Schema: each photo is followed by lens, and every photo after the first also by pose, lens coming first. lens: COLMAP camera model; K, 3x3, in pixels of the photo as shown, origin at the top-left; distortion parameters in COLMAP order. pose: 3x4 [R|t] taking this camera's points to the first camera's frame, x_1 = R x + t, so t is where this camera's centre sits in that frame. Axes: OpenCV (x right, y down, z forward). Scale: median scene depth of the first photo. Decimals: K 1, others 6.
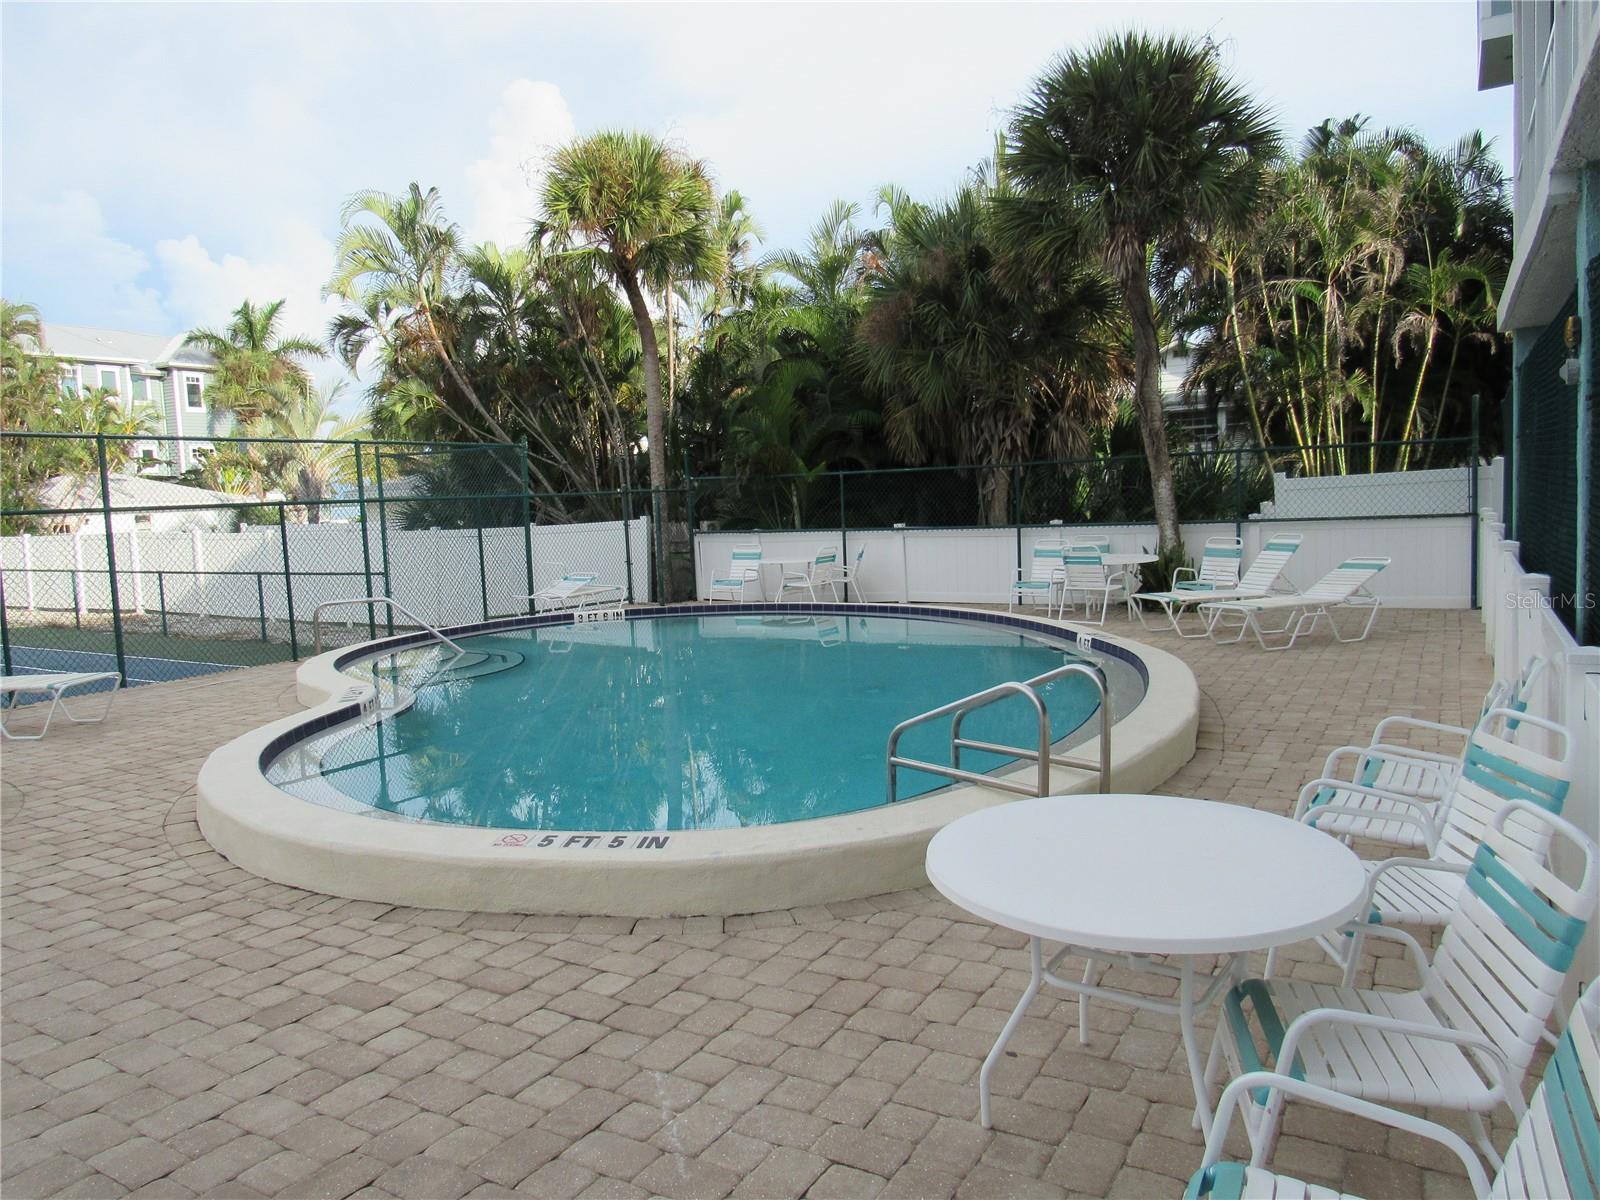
lens RADIAL K [[1141.4, 0, 804.8], [0, 1141.4, 608.5], [0, 0, 1]] dist [-0.025627, 0.003020]
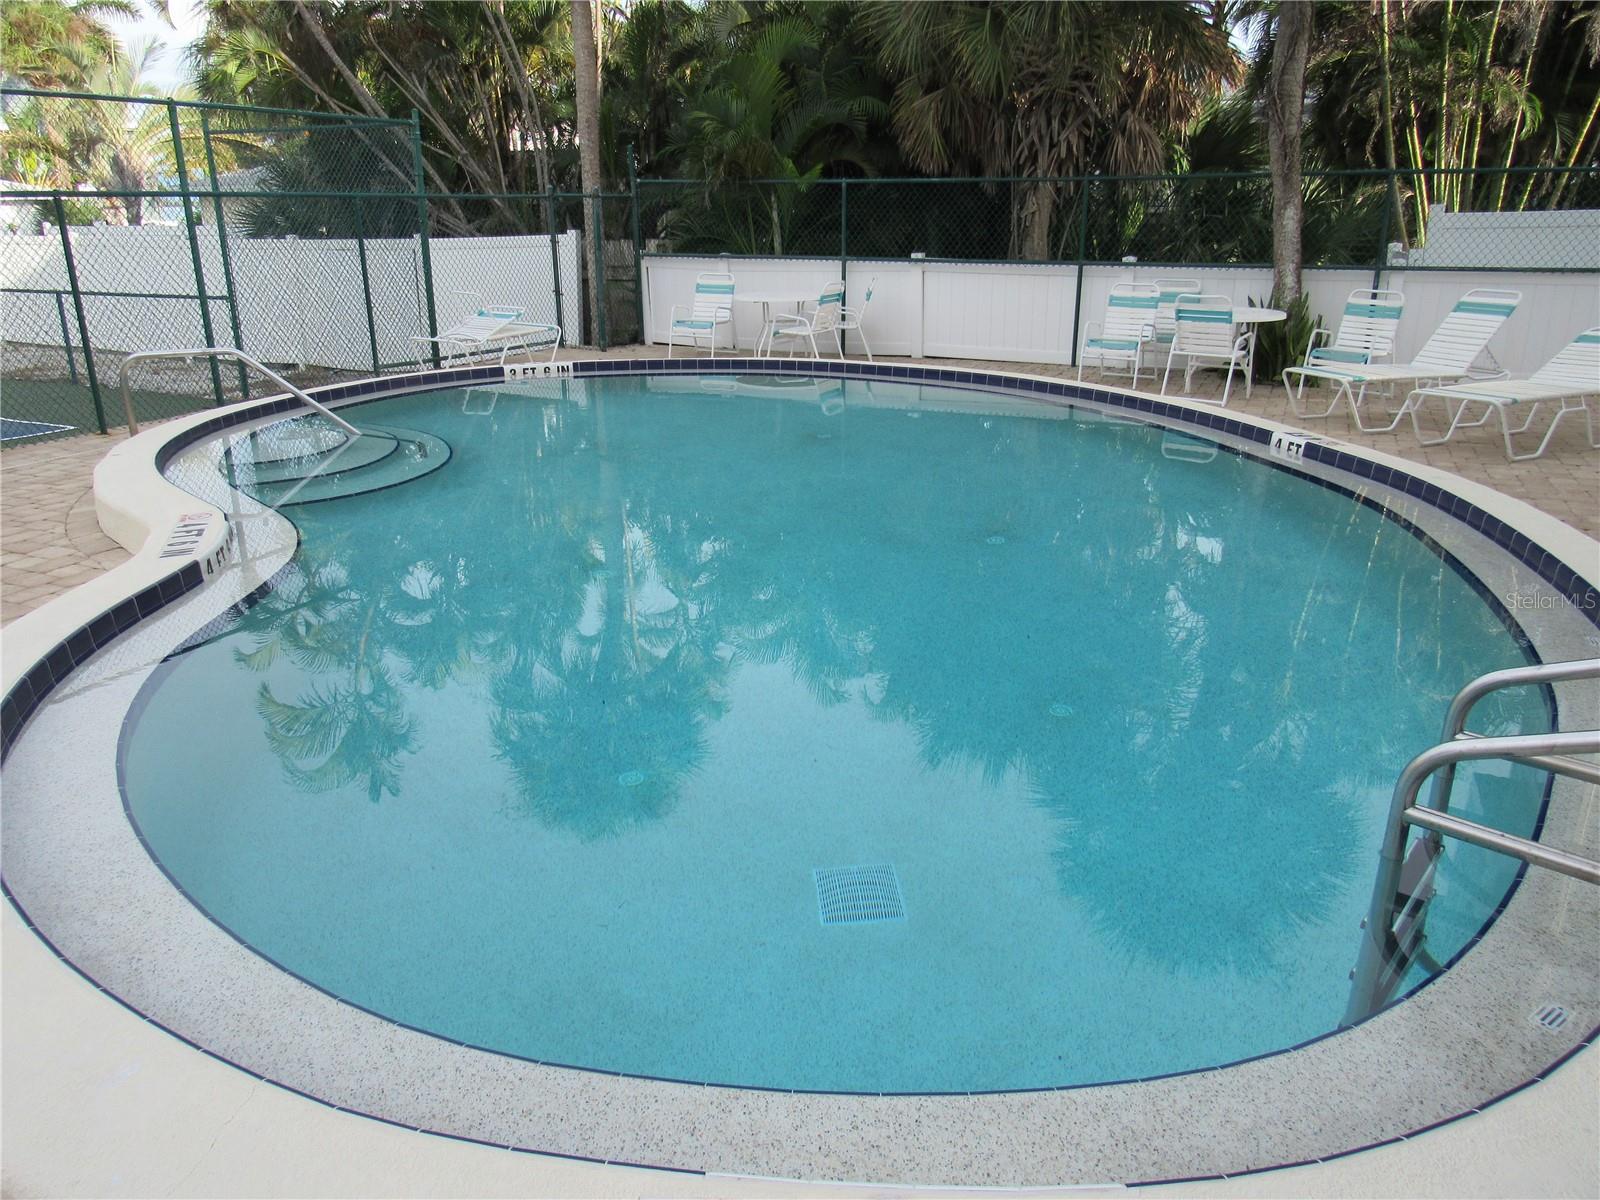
lens RADIAL K [[1141.4, 0, 796.6], [0, 1141.4, 604.3], [0, 0, 1]] dist [-0.025627, 0.003020]
pose [[0.995005, 0.005707, 0.099660, -0.071167], [-0.028442, 0.973191, 0.228232, -0.015528], [-0.095686, -0.229927, 0.968493, 0.197478]]
